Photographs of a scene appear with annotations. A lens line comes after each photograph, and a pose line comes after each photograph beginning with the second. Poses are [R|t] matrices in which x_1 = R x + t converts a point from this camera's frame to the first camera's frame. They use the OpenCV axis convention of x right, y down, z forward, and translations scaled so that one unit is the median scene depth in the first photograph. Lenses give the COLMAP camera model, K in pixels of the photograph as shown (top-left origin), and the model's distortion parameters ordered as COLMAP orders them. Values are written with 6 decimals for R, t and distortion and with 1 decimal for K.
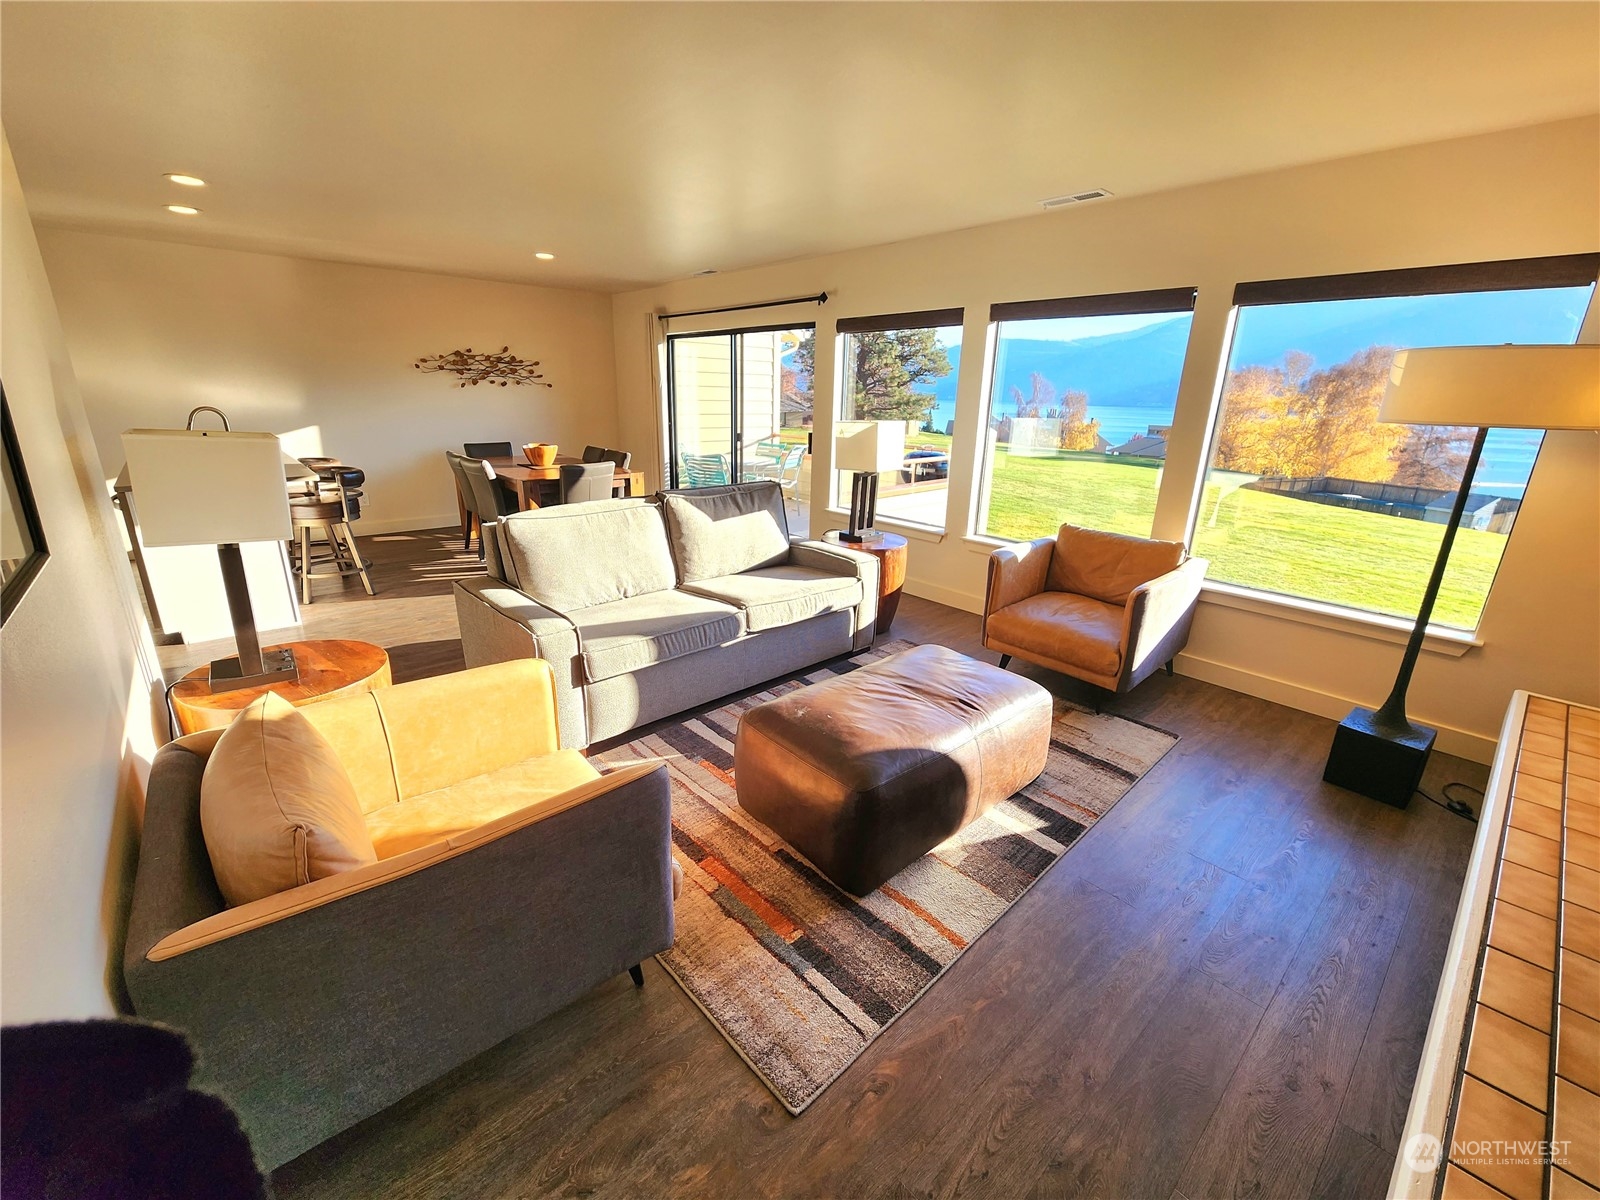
lens RADIAL K [[659.6, 0, 797.4], [0, 659.6, 601.3], [0, 0, 1]] dist [0.000826, -0.000034]
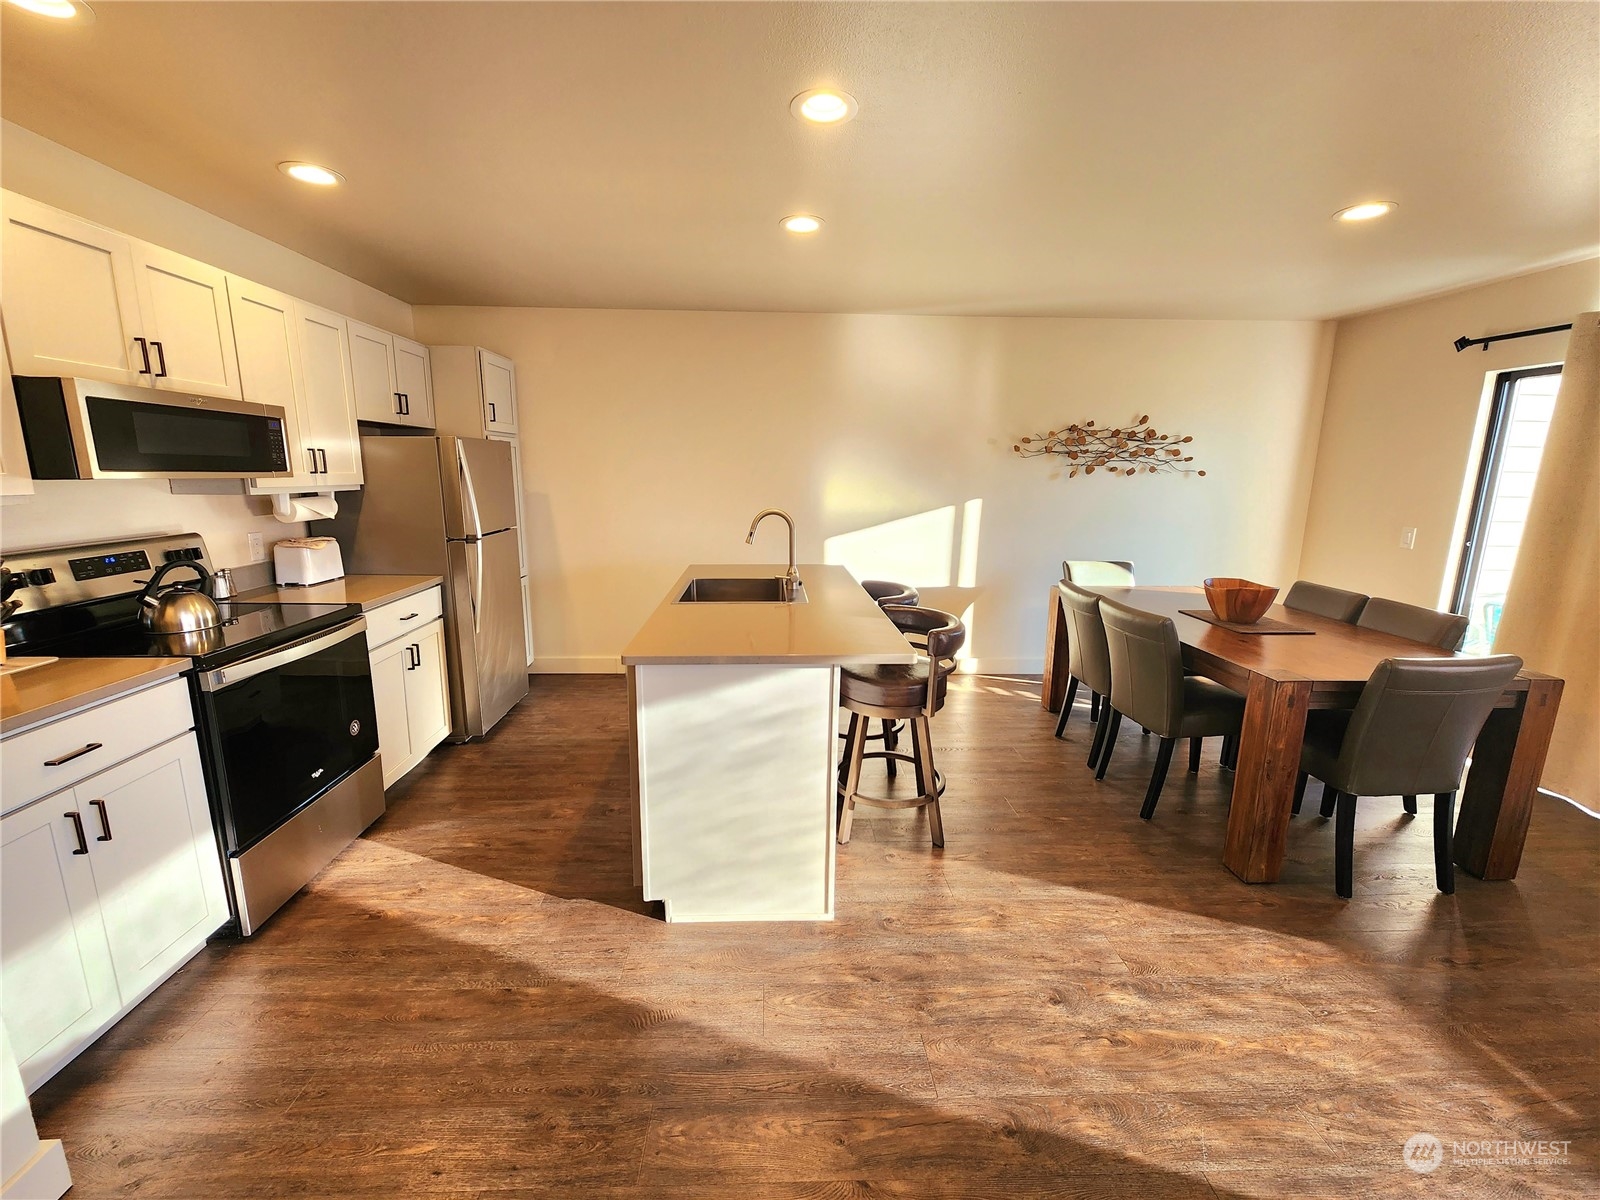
lens RADIAL K [[654.4, 0, 785.3], [0, 654.4, 600.2], [0, 0, 1]] dist [0.000540, -0.000097]
pose [[0.767959, 0.110140, -0.630958, -0.443485], [-0.187982, 0.980479, -0.057646, -0.163990], [0.612292, 0.162879, 0.773672, 0.491973]]
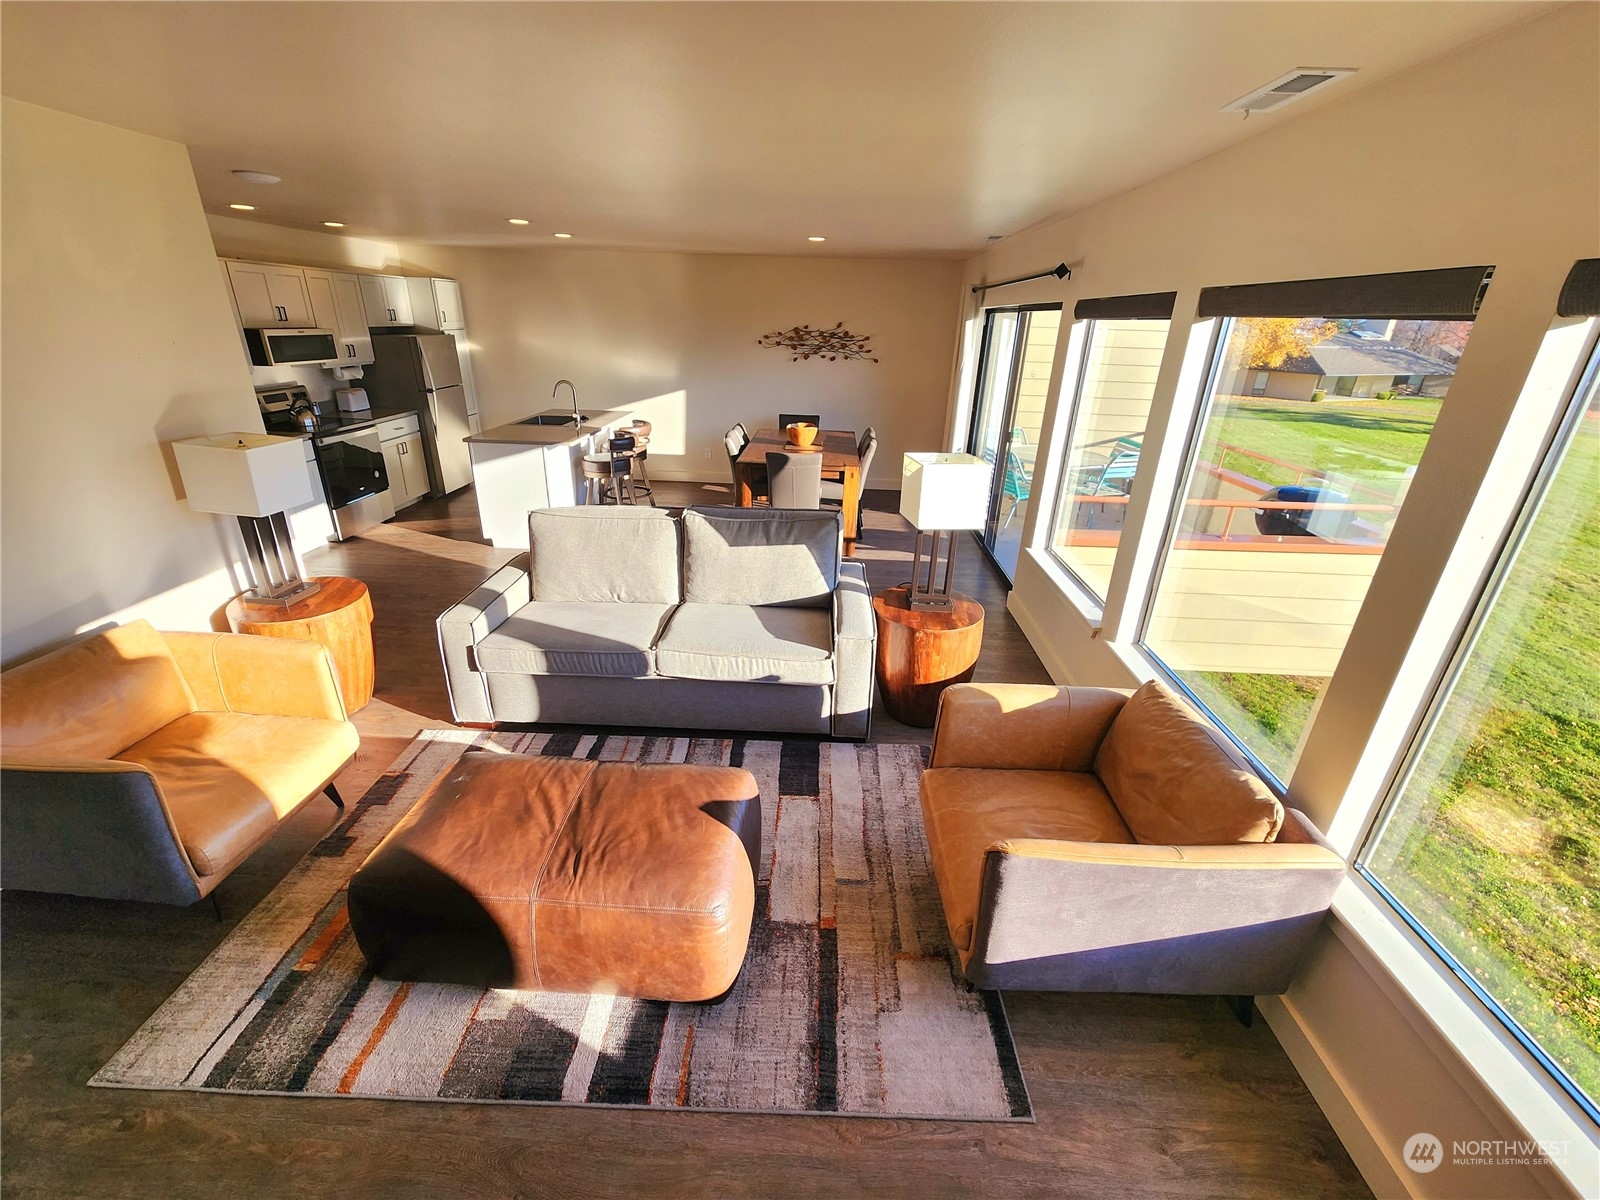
lens RADIAL K [[660.7, 0, 793.9], [0, 660.7, 602.0], [0, 0, 1]] dist [-0.001871, -0.000827]
pose [[0.712956, 0.275288, -0.644911, 0.454816], [-0.225960, 0.960849, 0.160348, -0.174531], [0.663803, 0.031403, 0.747247, 0.291517]]
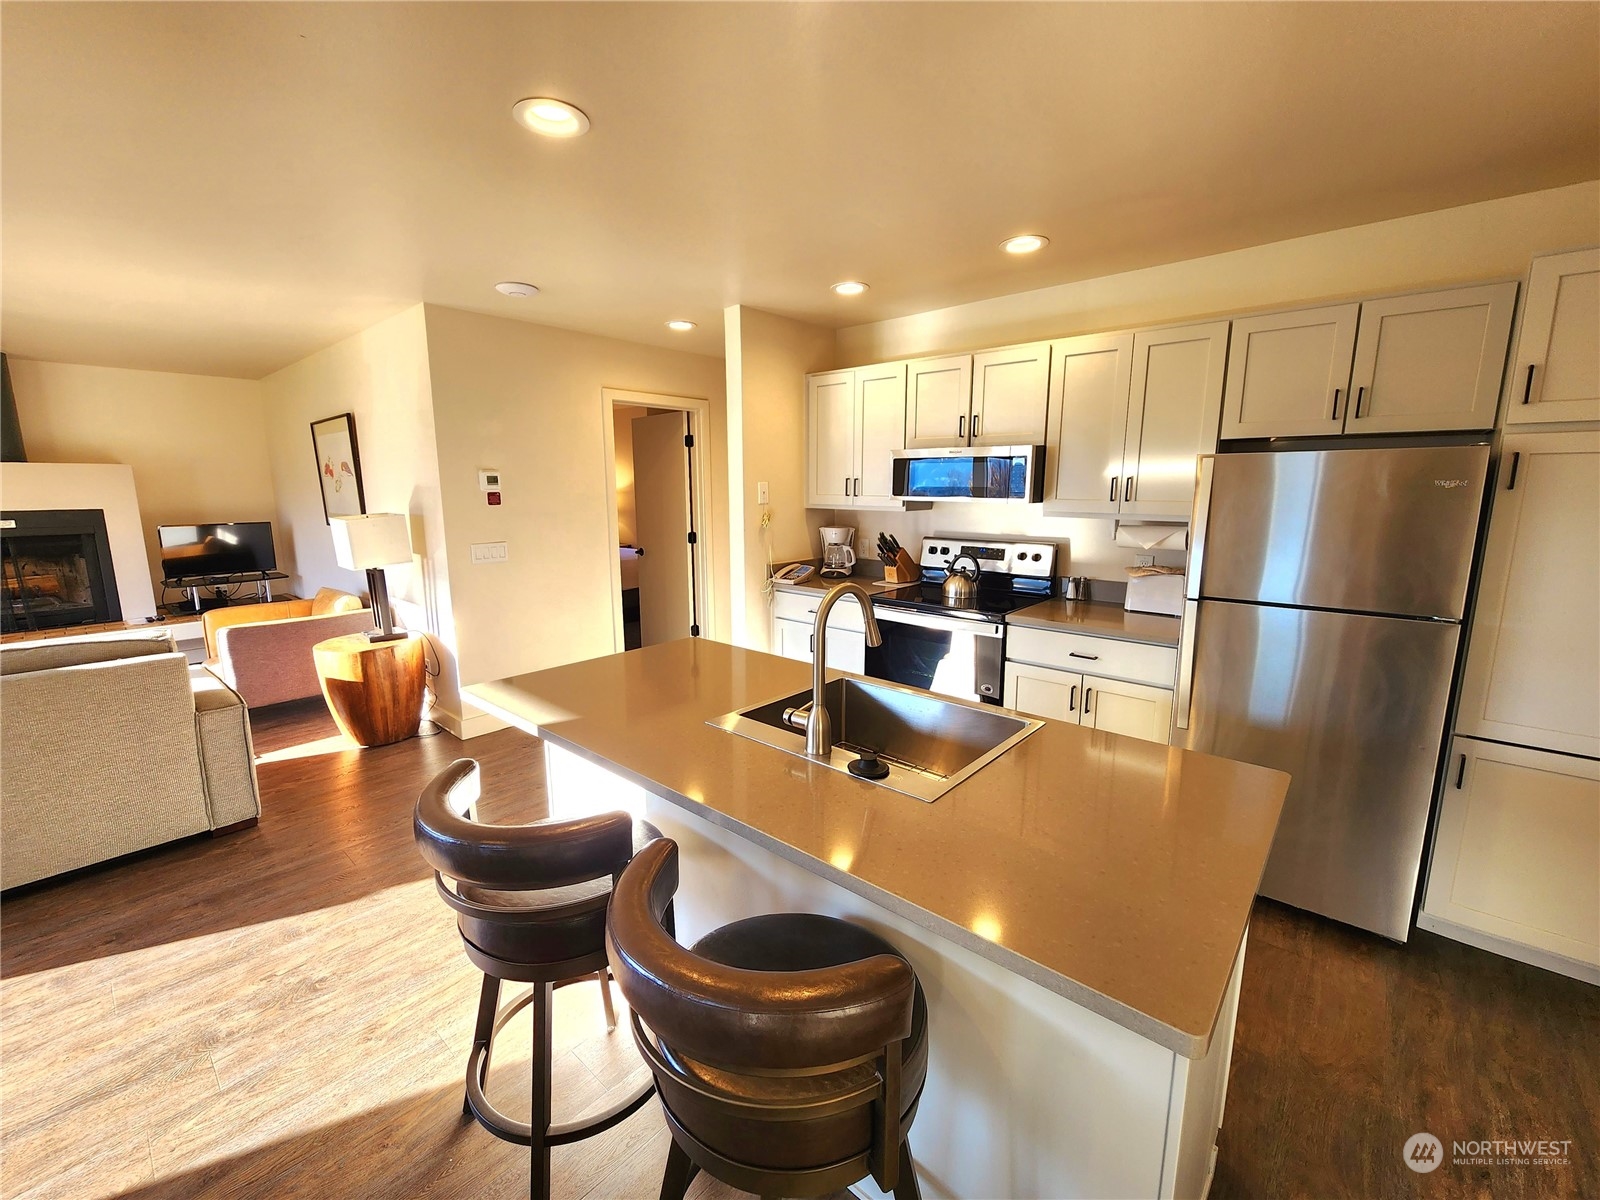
lens RADIAL K [[659.6, 0, 797.4], [0, 659.6, 601.3], [0, 0, 1]] dist [0.000826, -0.000034]
pose [[-0.993040, 0.004183, -0.117702, -0.813466], [-0.051865, 0.881720, 0.468914, -0.434347], [0.105742, 0.471755, -0.875366, 1.258706]]
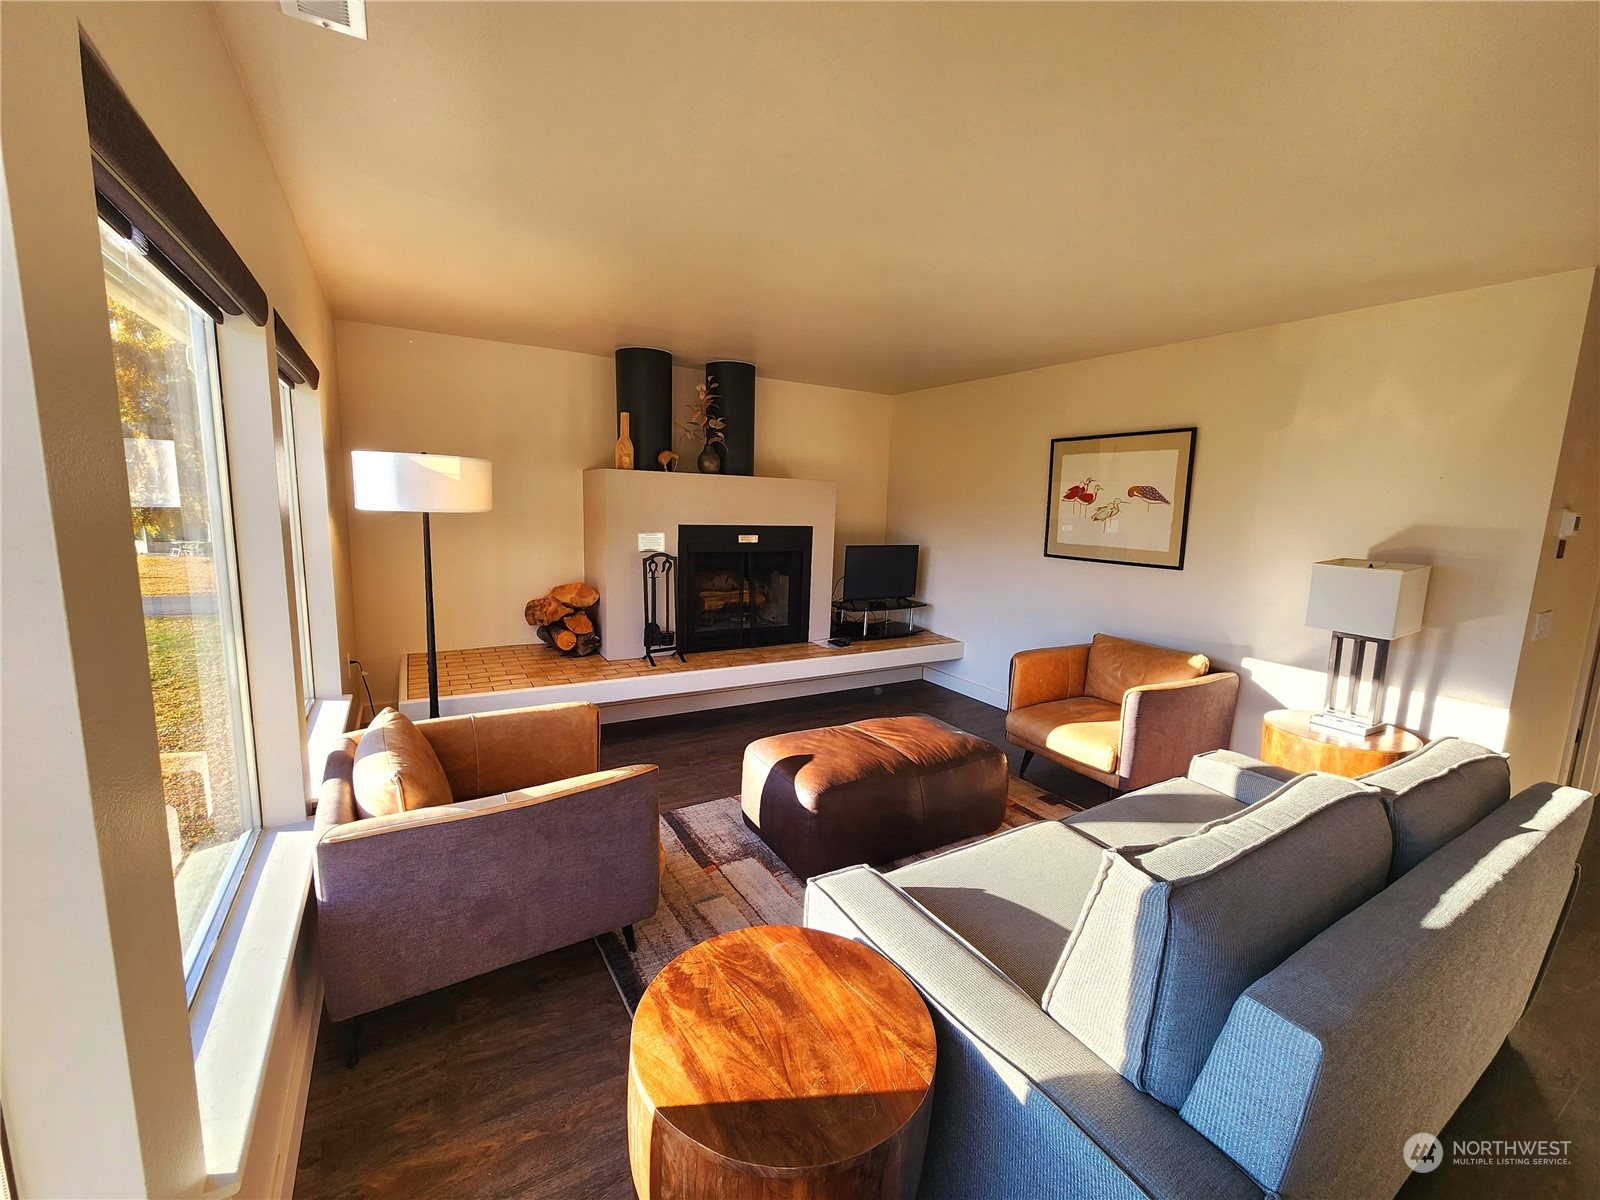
lens RADIAL K [[659.6, 0, 797.4], [0, 659.6, 601.3], [0, 0, 1]] dist [0.000826, -0.000034]
pose [[-0.982174, -0.078928, 0.170602, 0.072689], [0.005306, 0.895575, 0.444878, -0.356360], [-0.187900, 0.437853, -0.879192, 1.088132]]
